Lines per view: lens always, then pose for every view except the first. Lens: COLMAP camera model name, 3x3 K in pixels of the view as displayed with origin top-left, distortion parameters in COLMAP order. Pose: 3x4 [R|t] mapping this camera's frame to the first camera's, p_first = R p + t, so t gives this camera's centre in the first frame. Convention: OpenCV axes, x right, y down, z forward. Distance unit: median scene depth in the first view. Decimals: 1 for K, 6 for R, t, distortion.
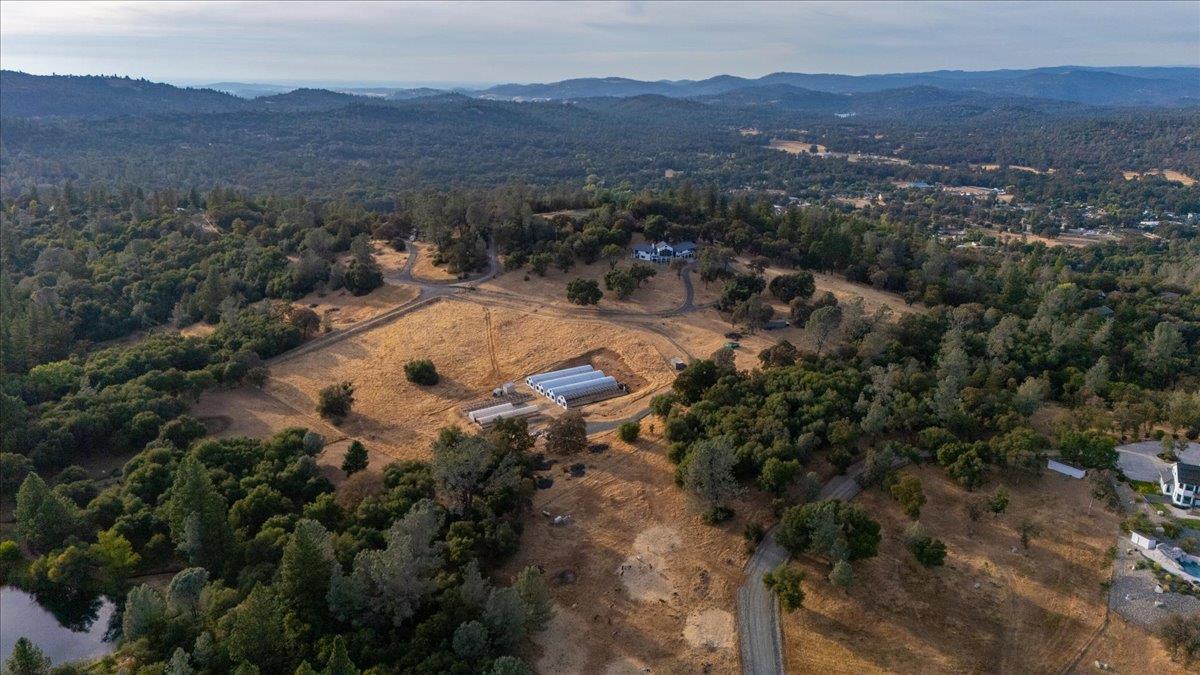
lens RADIAL K [[874.5, 0, 600.0], [0, 874.5, 337.5], [0, 0, 1]] dist [0.060457, -0.042245]
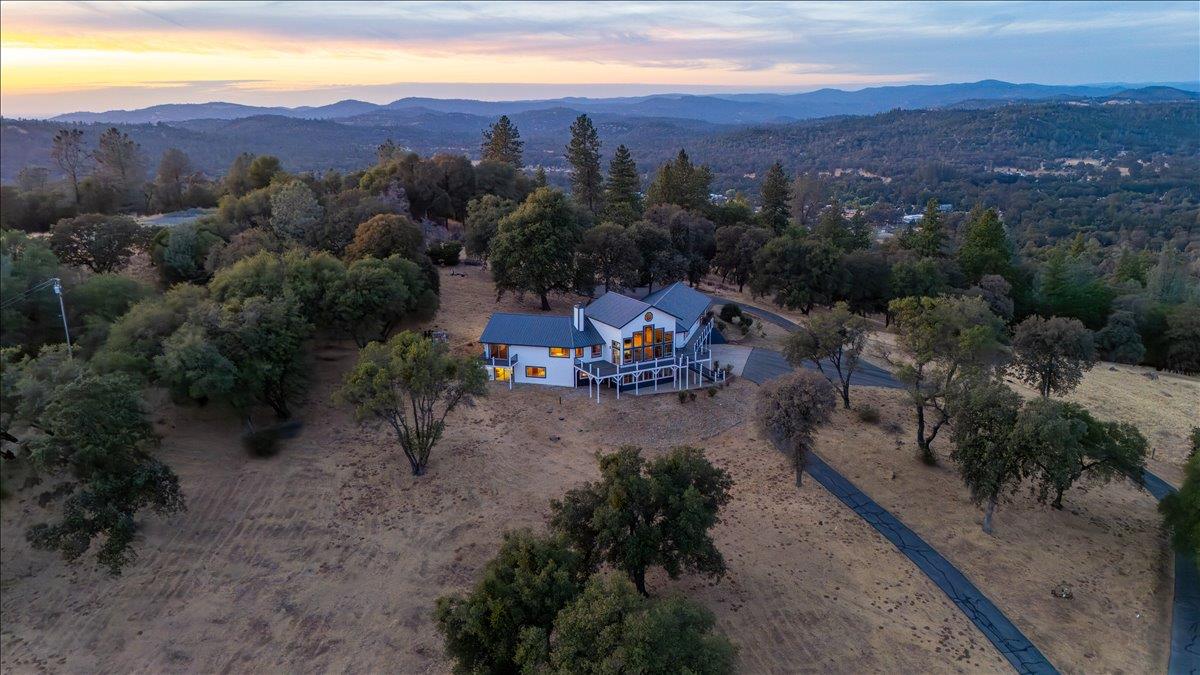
lens RADIAL K [[893.3, 0, 616.0], [0, 893.3, 337.0], [0, 0, 1]] dist [0.065294, -0.053944]
pose [[0.912996, -0.113525, 0.391854, -0.016833], [0.128833, 0.991582, -0.012901, -0.092836], [-0.387091, 0.062262, 0.919937, 0.769829]]
